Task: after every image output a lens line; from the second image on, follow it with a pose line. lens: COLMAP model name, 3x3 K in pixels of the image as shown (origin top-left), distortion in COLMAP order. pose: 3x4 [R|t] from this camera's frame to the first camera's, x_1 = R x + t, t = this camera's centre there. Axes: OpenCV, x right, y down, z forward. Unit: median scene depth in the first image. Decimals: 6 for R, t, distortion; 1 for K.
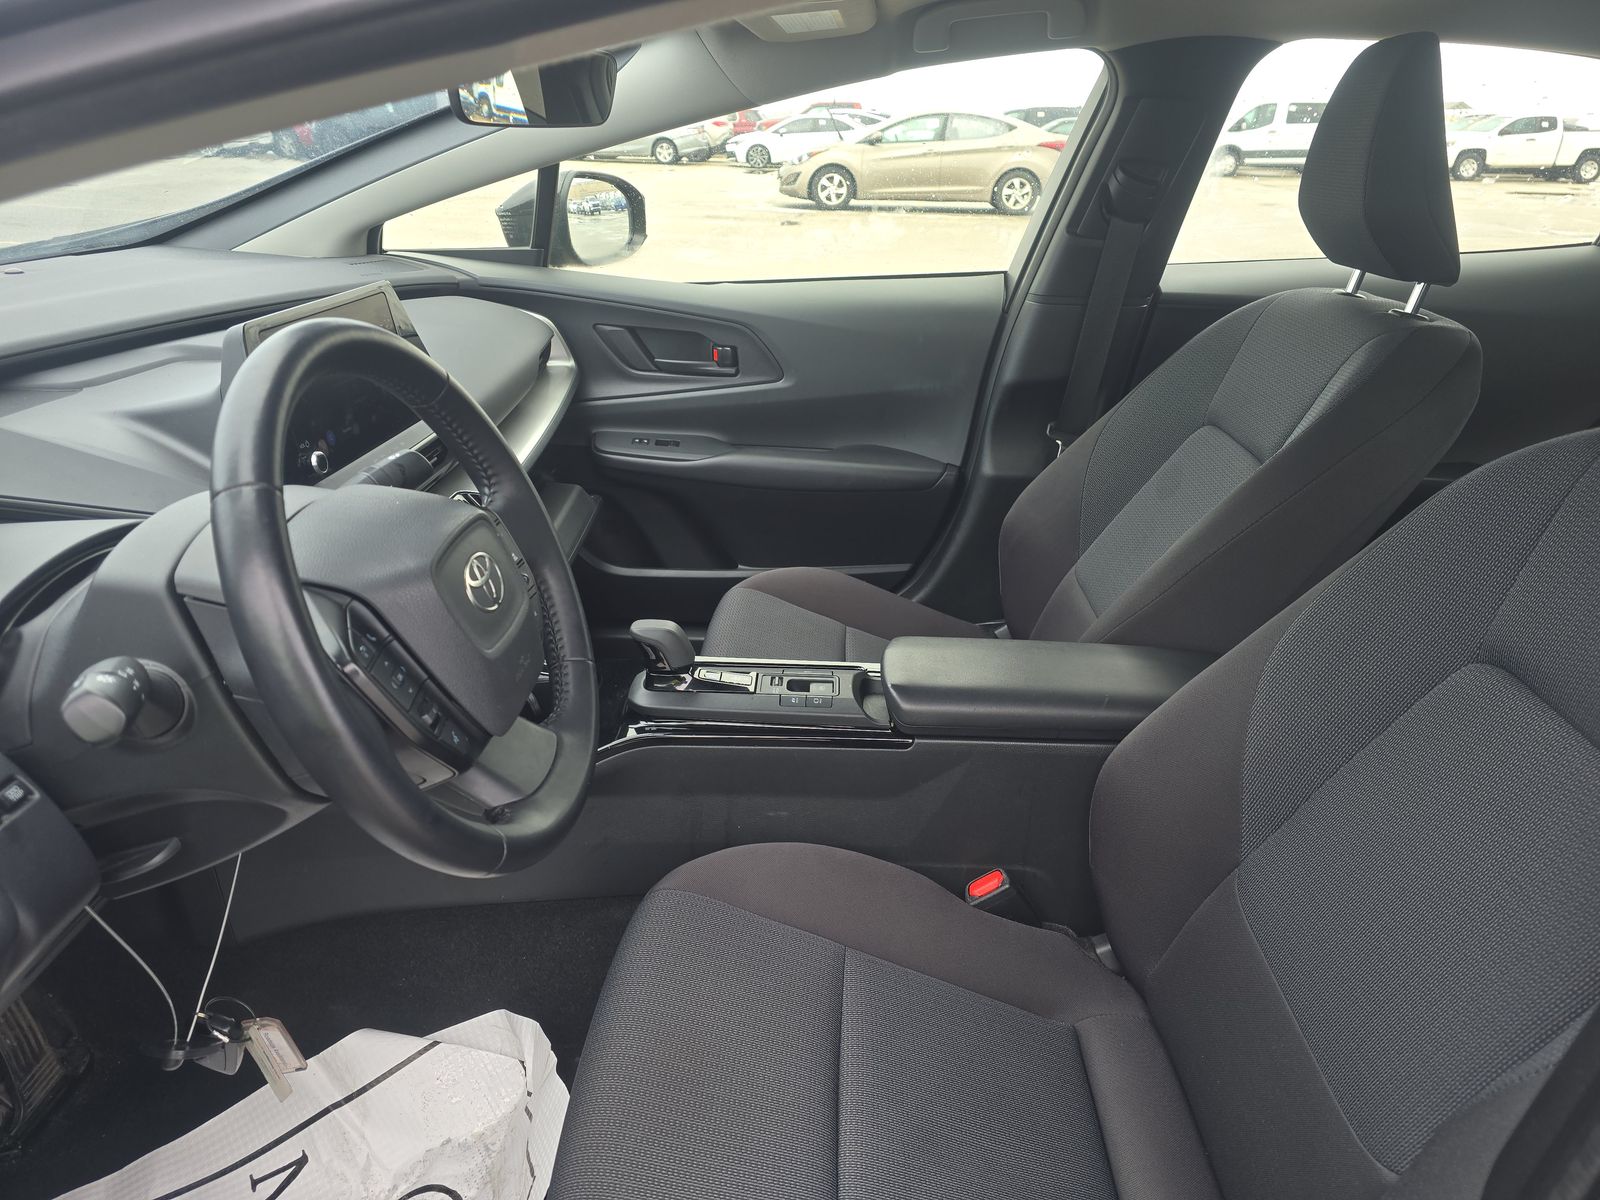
lens RADIAL K [[1098.0, 0, 819.4], [0, 1098.0, 608.0], [0, 0, 1]] dist [0.082445, -0.103335]
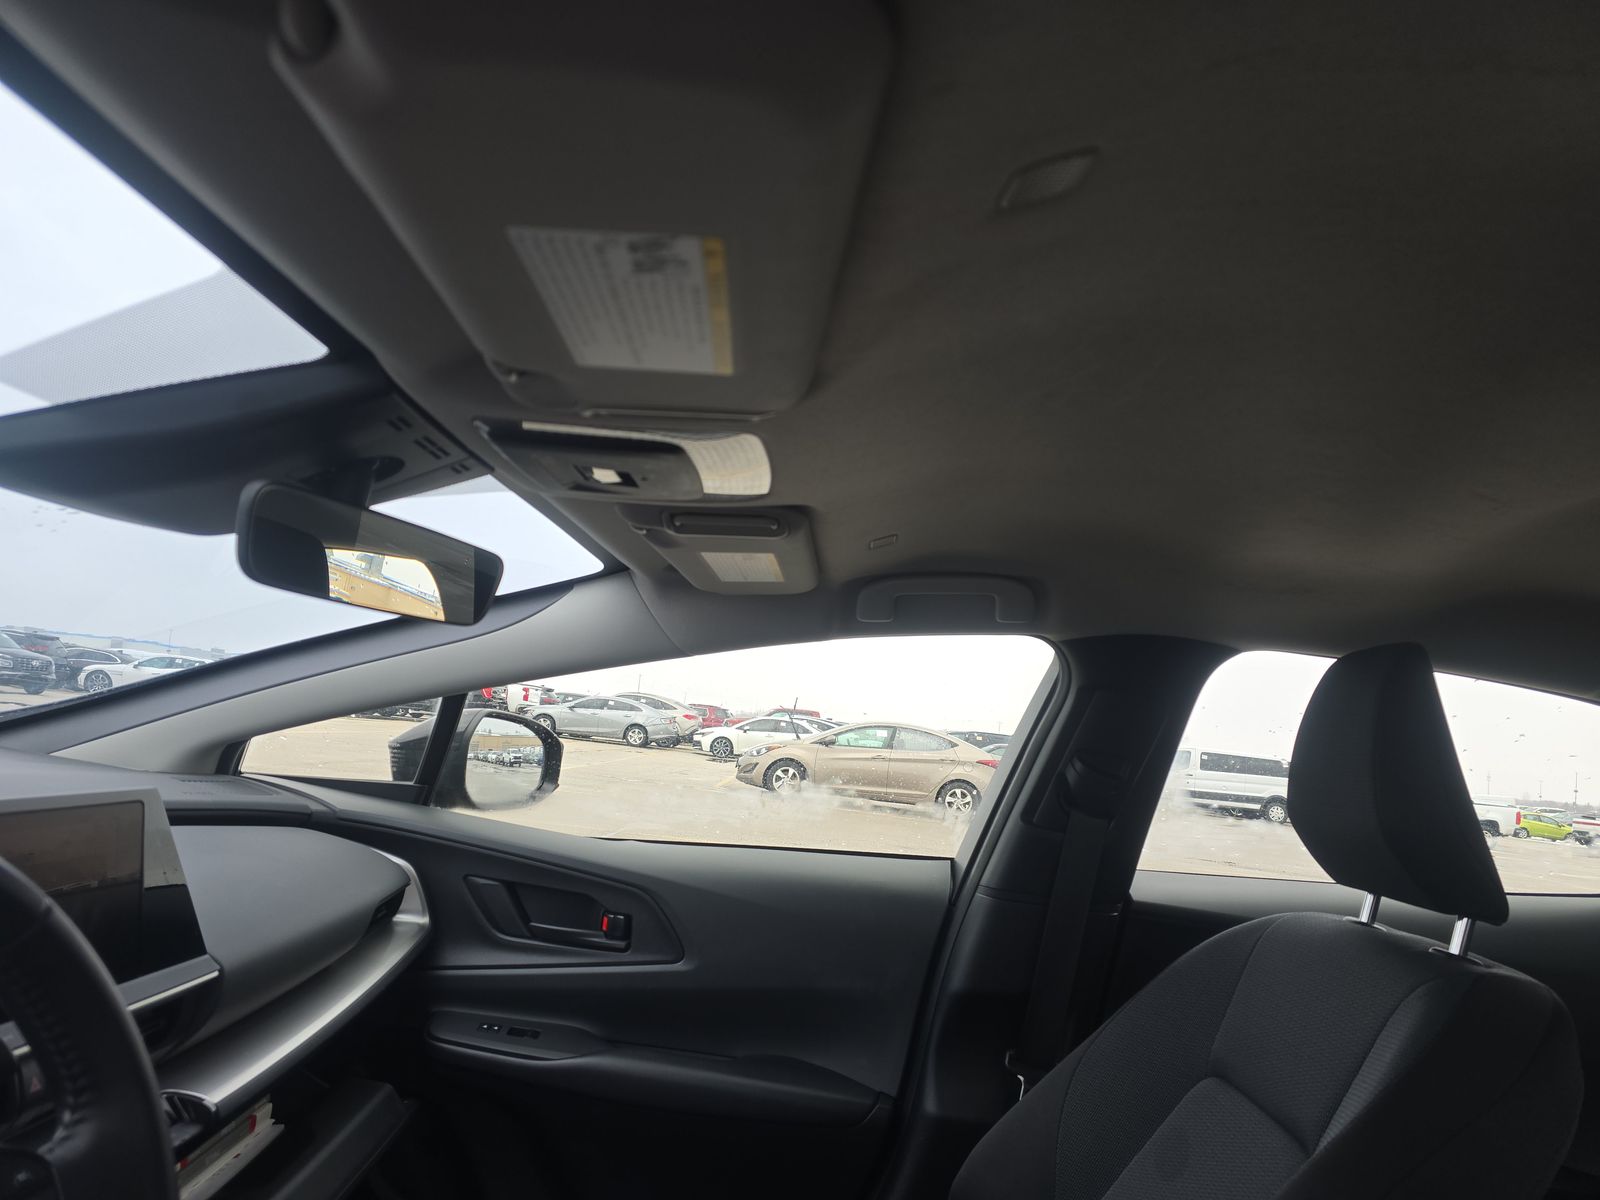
lens RADIAL K [[1069.7, 0, 800.0], [0, 1069.7, 600.0], [0, 0, 1]] dist [0.086322, -0.090550]
pose [[0.995674, 0.092784, 0.004916, 0.023526], [-0.077470, 0.858227, -0.507390, -0.035376], [-0.051297, 0.504814, 0.861703, 0.160161]]
